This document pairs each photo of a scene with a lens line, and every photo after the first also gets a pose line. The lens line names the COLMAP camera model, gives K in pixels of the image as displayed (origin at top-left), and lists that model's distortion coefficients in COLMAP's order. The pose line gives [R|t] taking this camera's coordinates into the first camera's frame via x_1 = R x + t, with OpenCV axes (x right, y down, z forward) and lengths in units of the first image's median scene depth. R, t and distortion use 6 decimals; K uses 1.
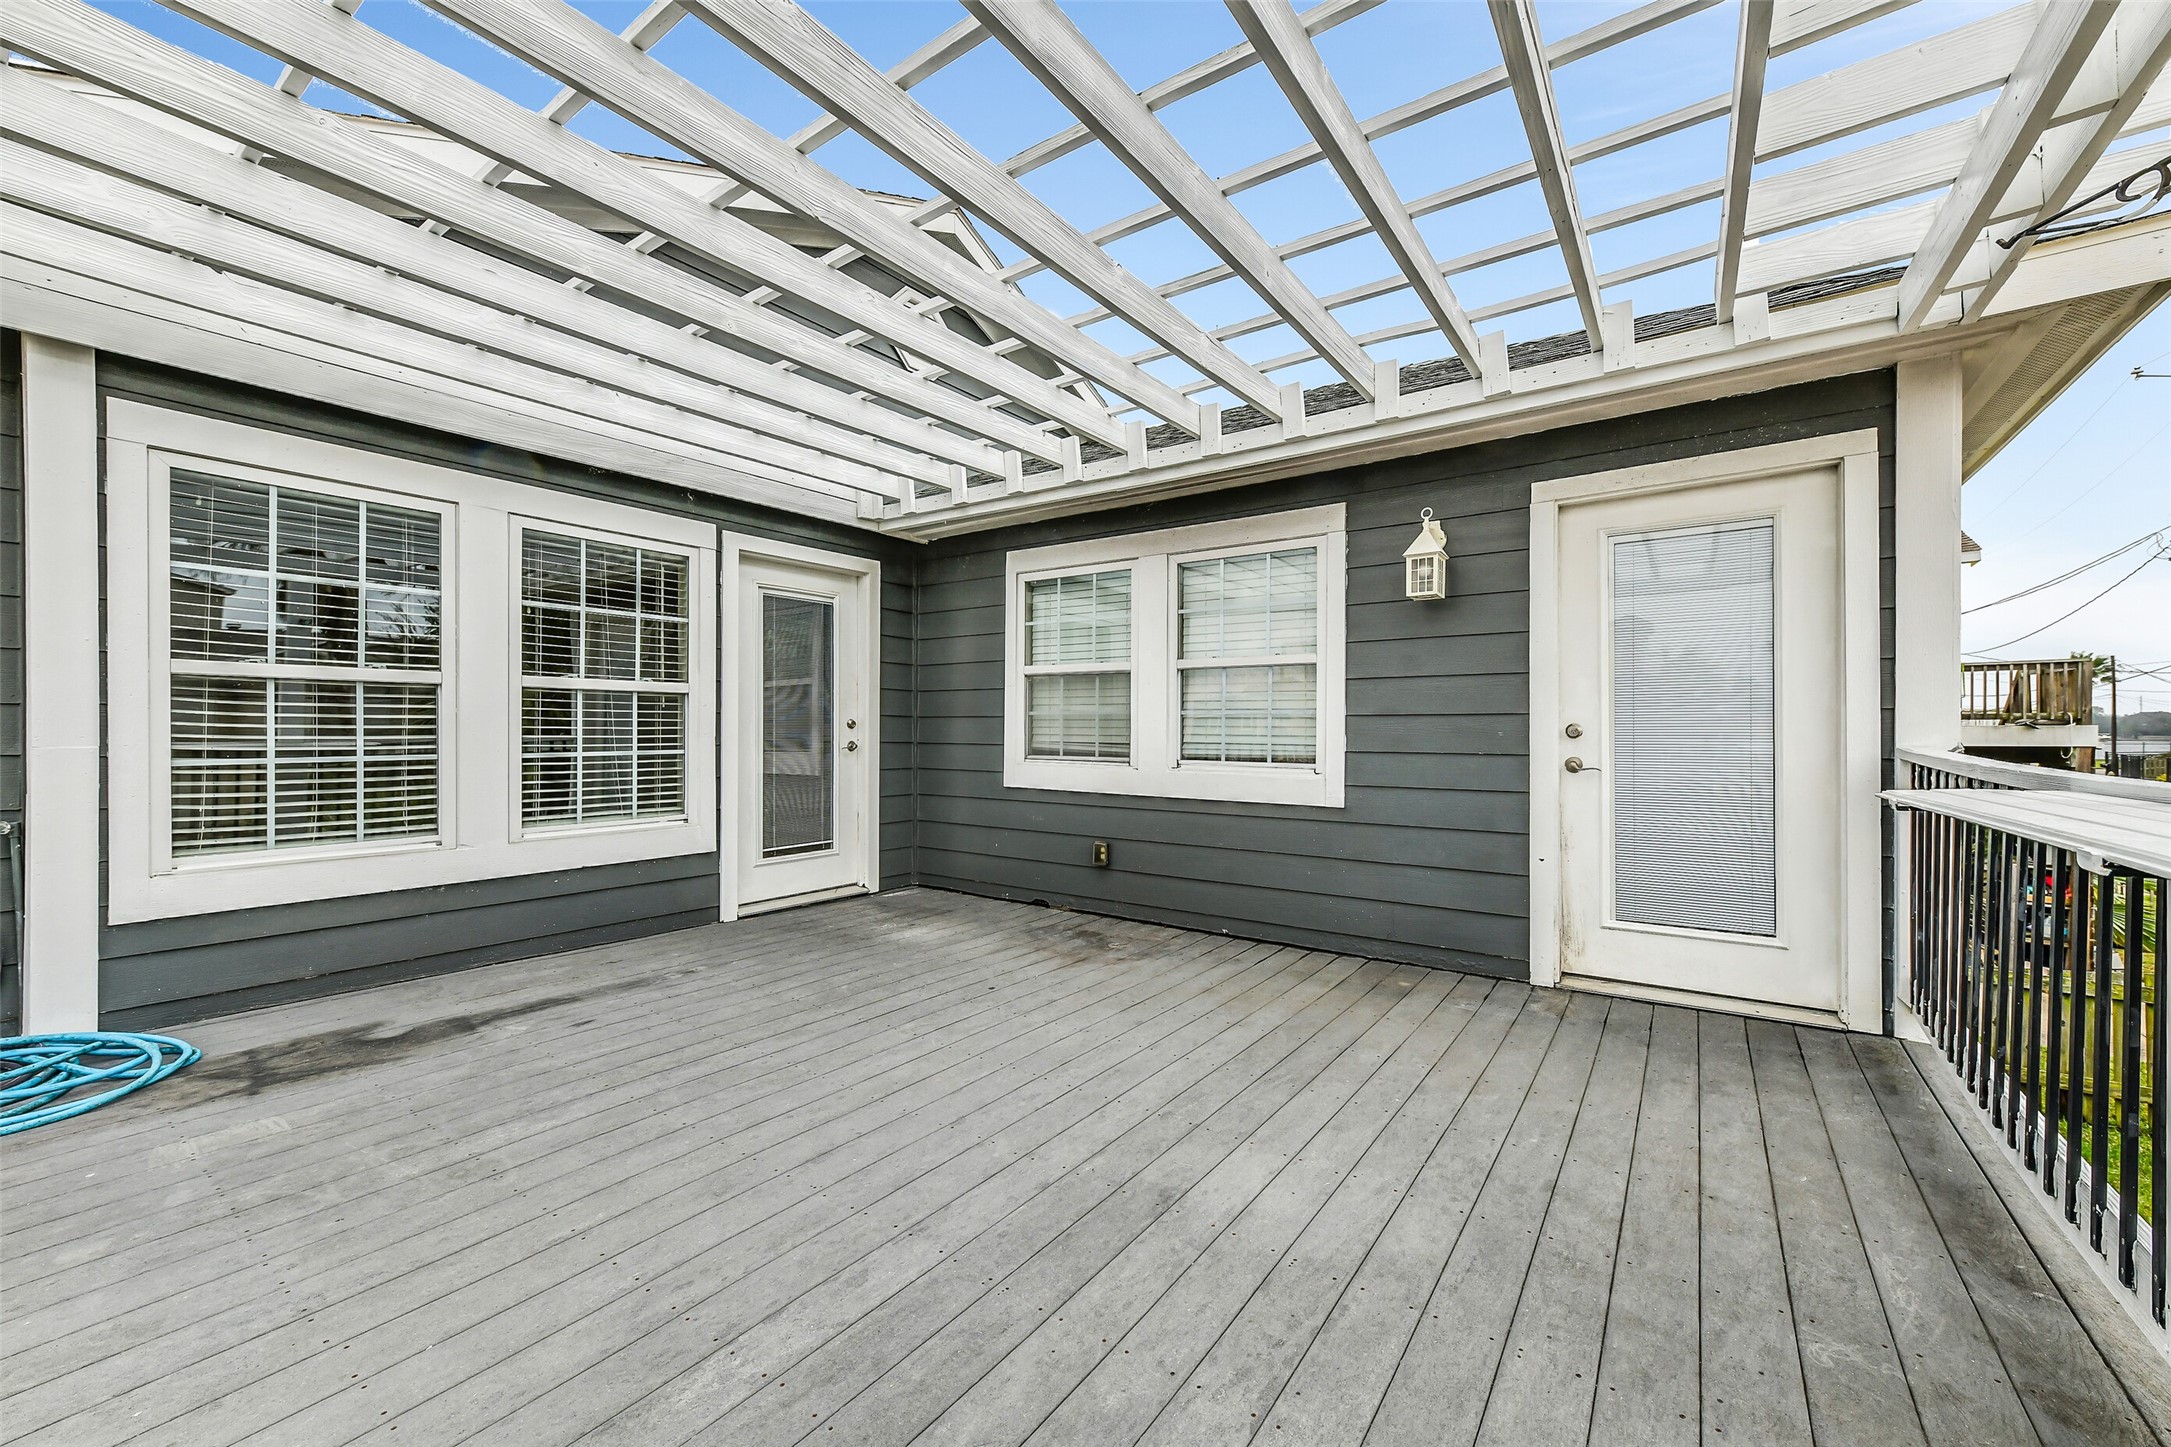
lens RADIAL K [[845.8, 0, 1085.5], [0, 845.8, 723.5], [0, 0, 1]] dist [-0.000277, -0.000006]
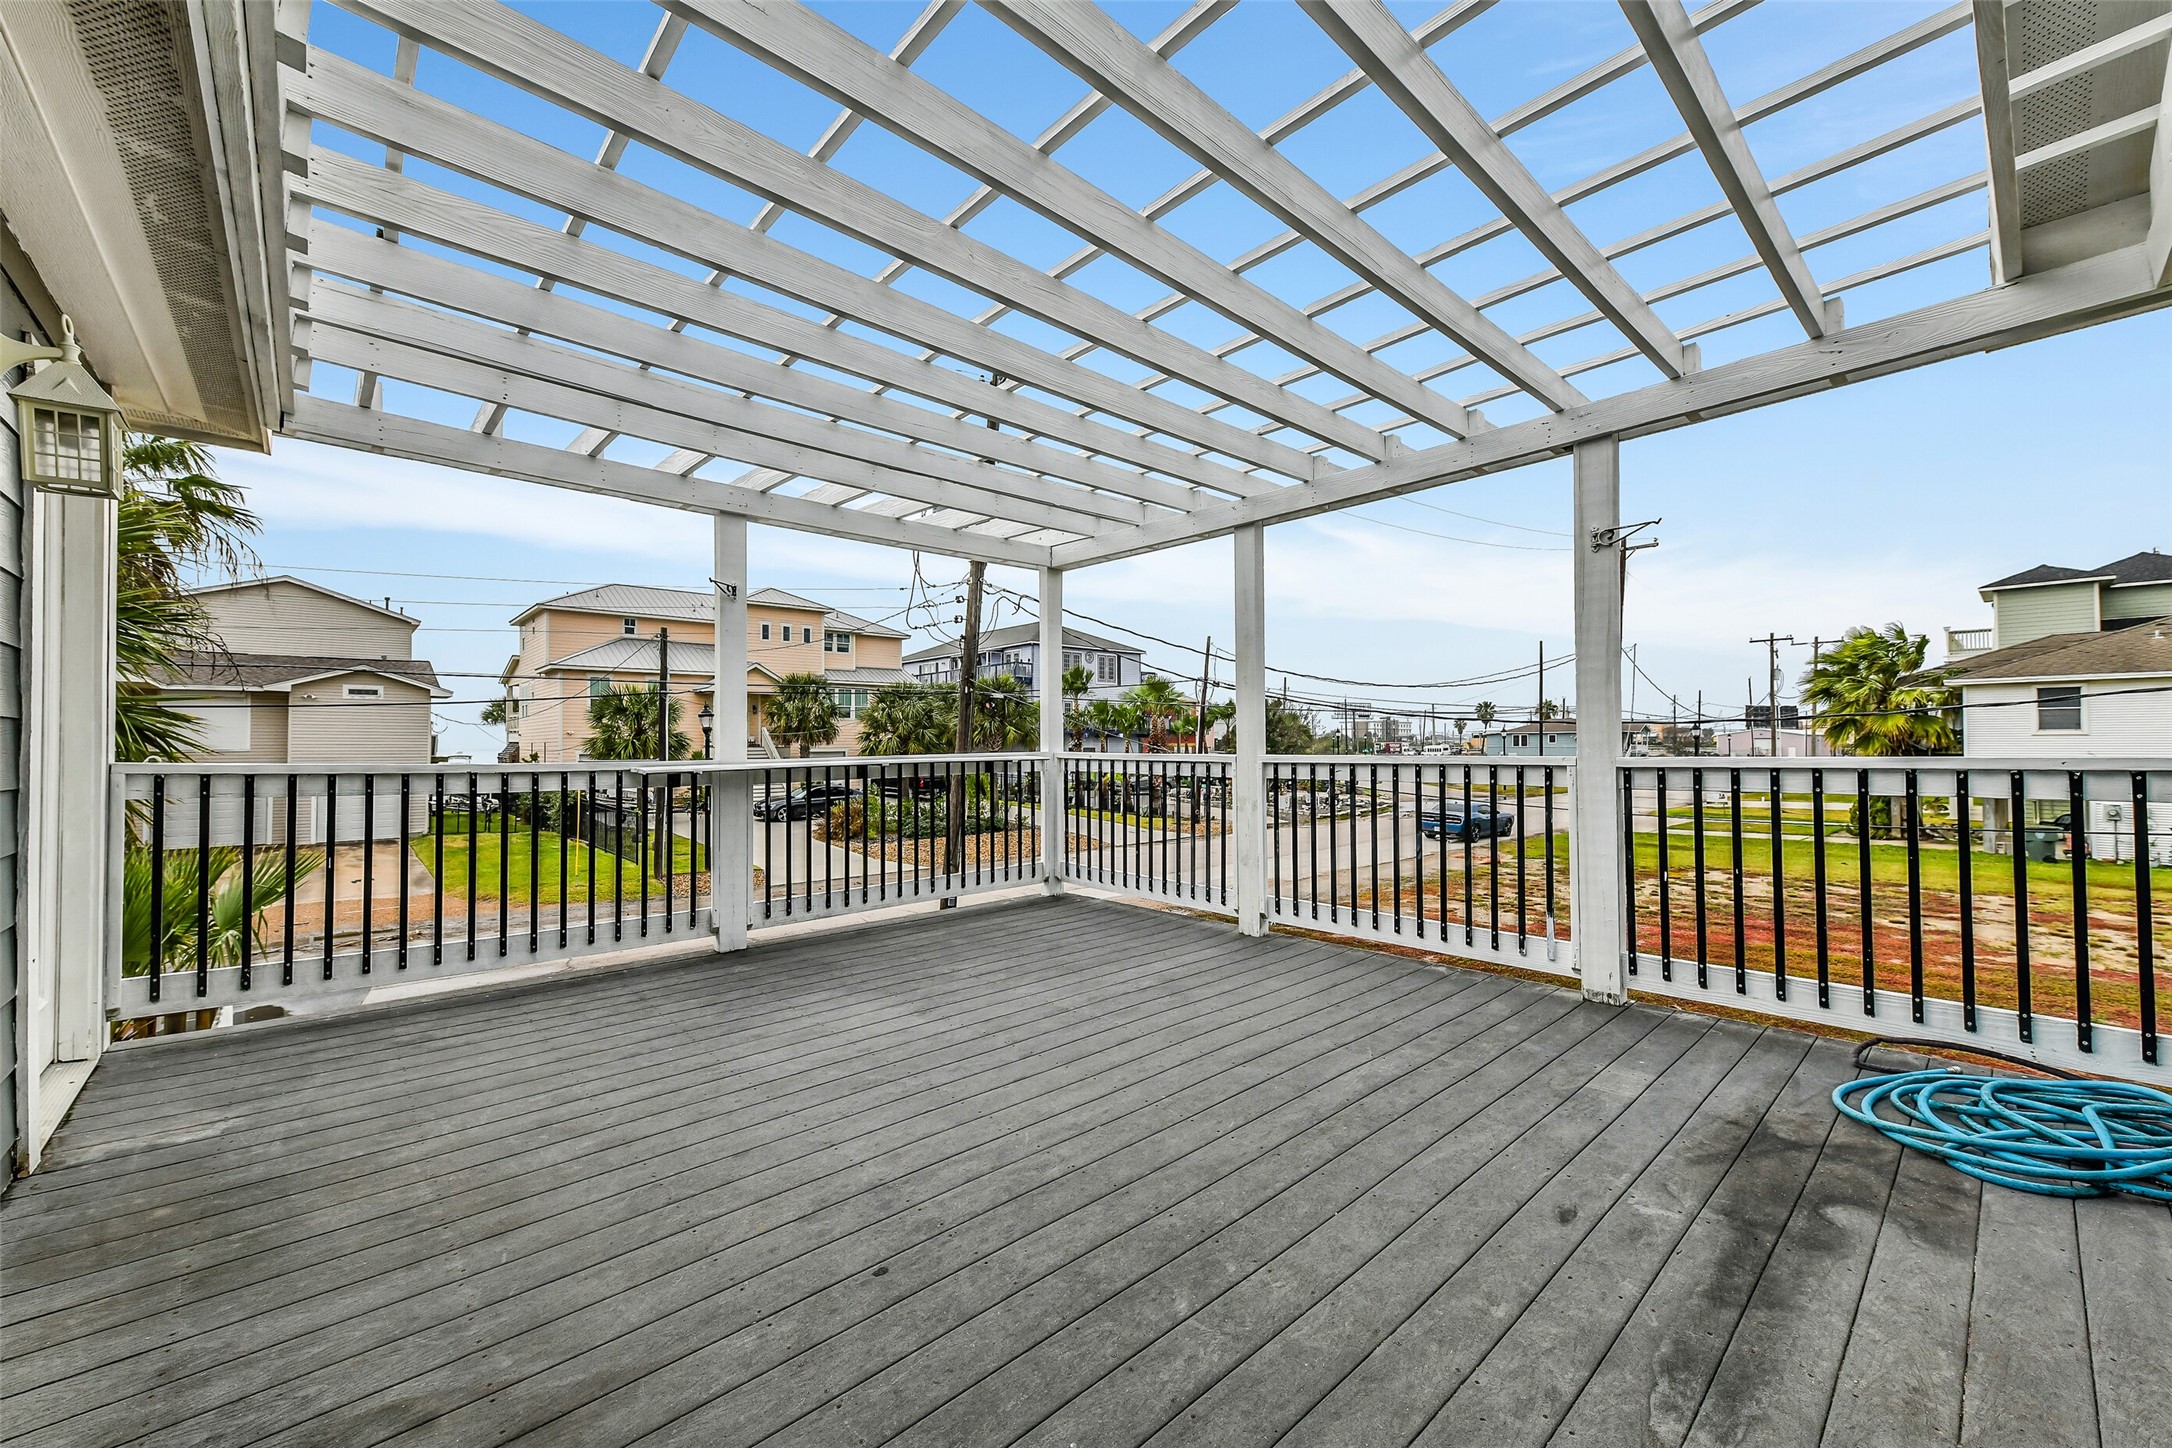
lens RADIAL K [[846.2, 0, 1086.0], [0, 846.2, 724.0], [0, 0, 1]] dist [-0.000277, -0.000006]
pose [[-0.978457, 0.007552, 0.206313, -0.417867], [0.001701, 0.999592, -0.028521, 0.013449], [-0.206444, -0.027556, -0.978070, 1.856520]]
